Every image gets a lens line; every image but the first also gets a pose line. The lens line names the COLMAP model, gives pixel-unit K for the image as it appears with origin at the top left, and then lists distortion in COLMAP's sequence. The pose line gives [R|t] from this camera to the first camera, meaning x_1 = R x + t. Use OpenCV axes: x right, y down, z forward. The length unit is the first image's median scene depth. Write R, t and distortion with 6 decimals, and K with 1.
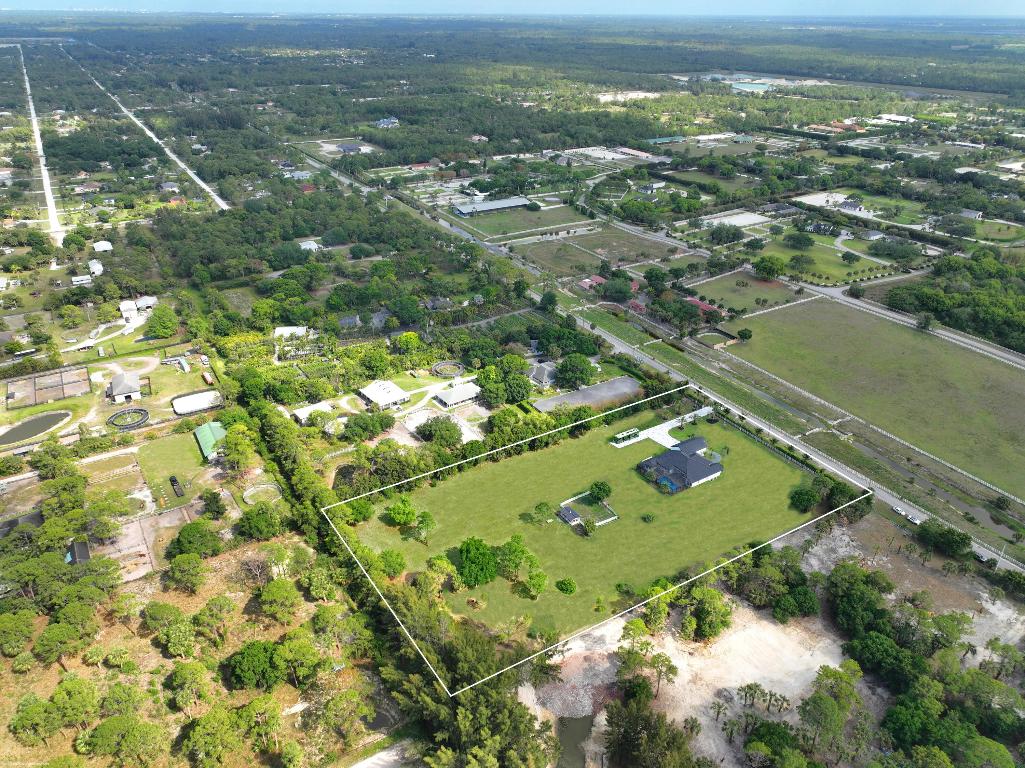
lens RADIAL K [[725.7, 0, 512.5], [0, 725.7, 384.0], [0, 0, 1]] dist [-0.005514, 0.021617]
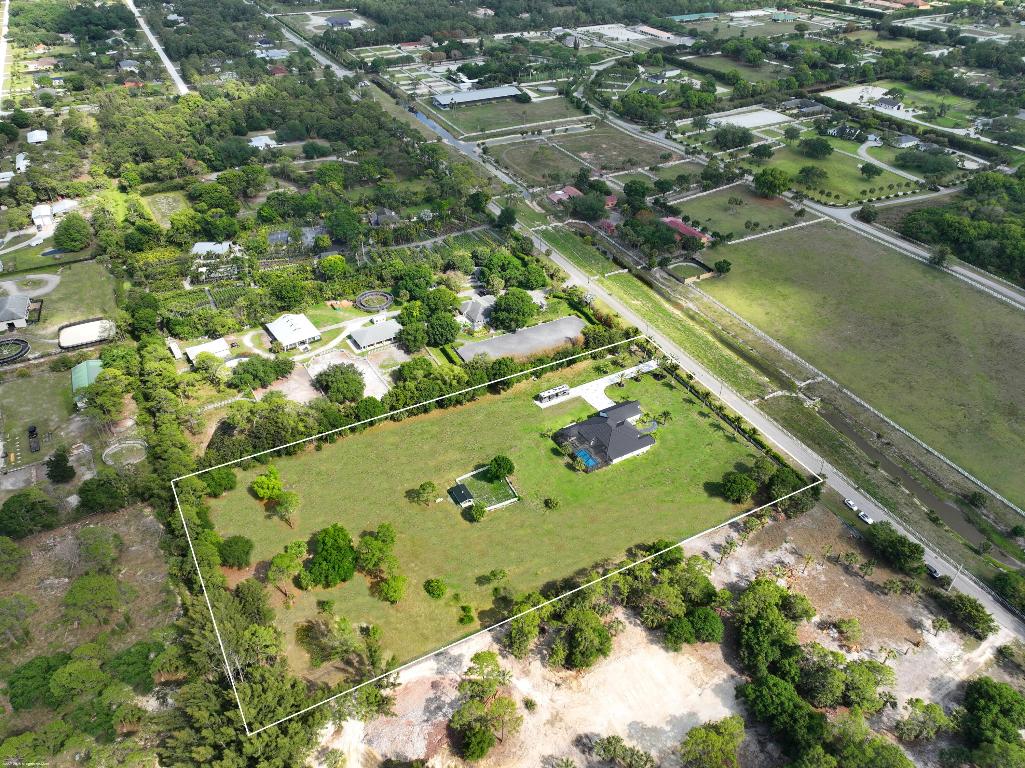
lens RADIAL K [[725.7, 0, 512.5], [0, 725.7, 384.0], [0, 0, 1]] dist [-0.005514, 0.021617]
pose [[0.998268, 0.037423, -0.045402, 0.103914], [-0.030005, 0.987570, 0.154287, -0.051613], [0.050611, -0.152657, 0.986982, 0.099117]]
